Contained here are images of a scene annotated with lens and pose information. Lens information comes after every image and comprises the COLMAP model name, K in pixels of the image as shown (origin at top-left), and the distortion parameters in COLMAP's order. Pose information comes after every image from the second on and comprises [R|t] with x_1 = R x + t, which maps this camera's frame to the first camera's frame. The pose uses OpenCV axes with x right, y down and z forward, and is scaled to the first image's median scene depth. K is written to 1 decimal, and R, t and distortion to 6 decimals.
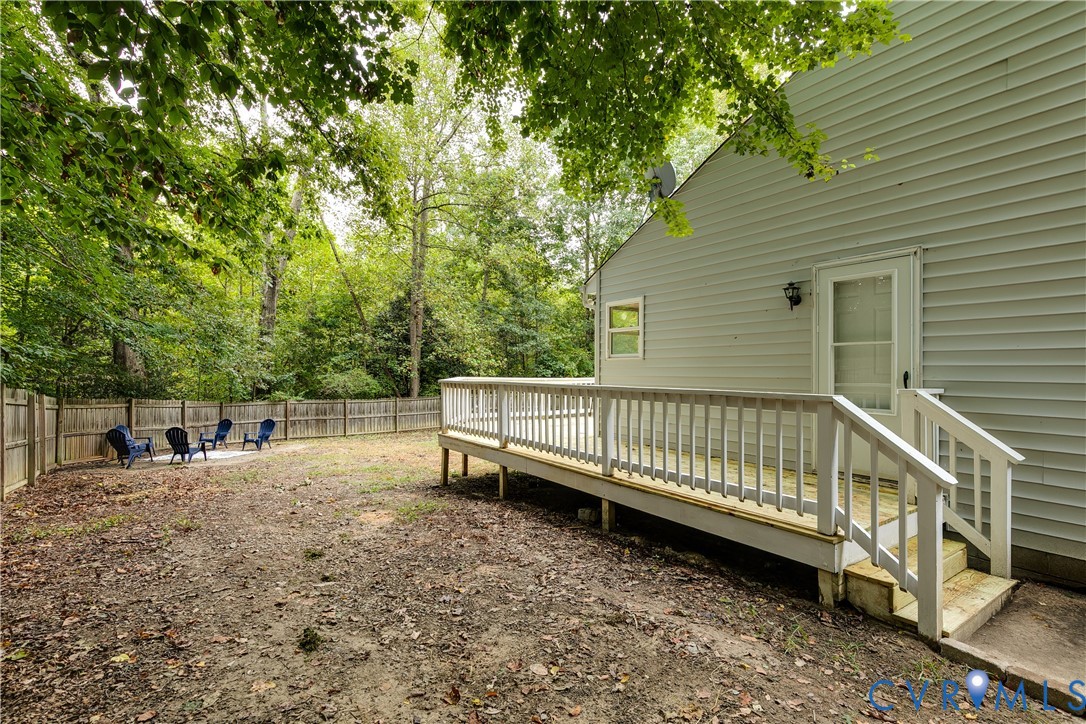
lens RADIAL K [[492.0, 0, 544.0], [0, 492.0, 365.8], [0, 0, 1]] dist [0.008338, -0.001788]
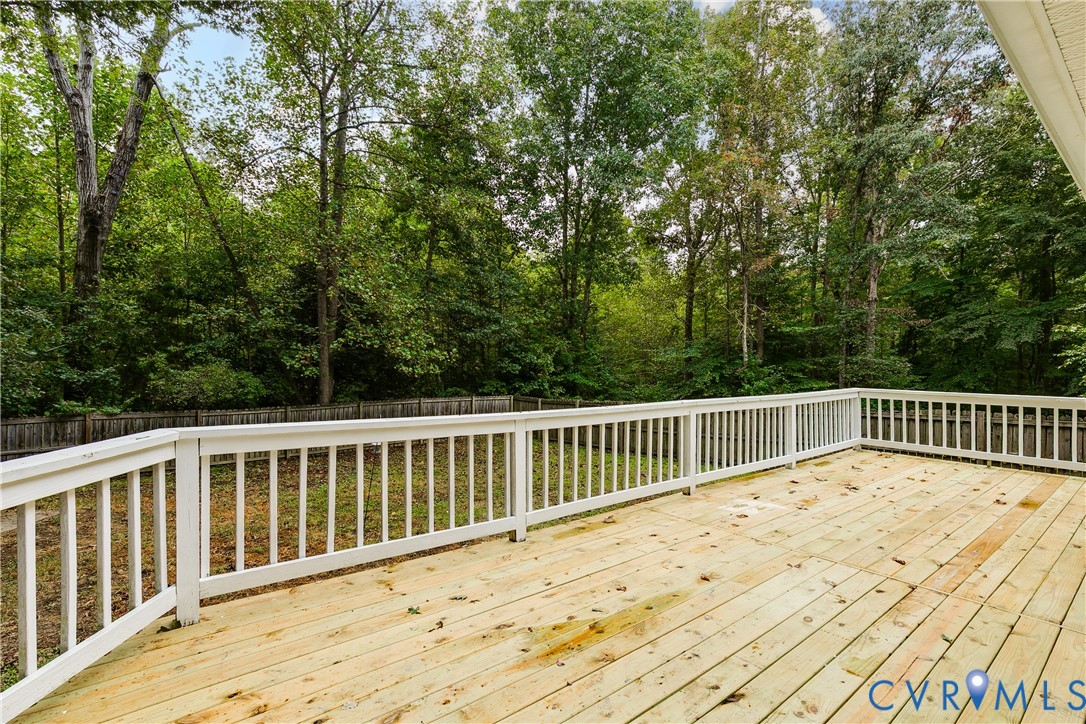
lens RADIAL K [[492.0, 0, 547.0], [0, 492.0, 366.5], [0, 0, 1]] dist [0.008338, -0.001788]
pose [[0.996874, 0.003554, 0.078923, -0.002700], [-0.005051, 0.999811, 0.018785, -0.002267], [-0.078841, -0.019125, 0.996704, 0.245470]]
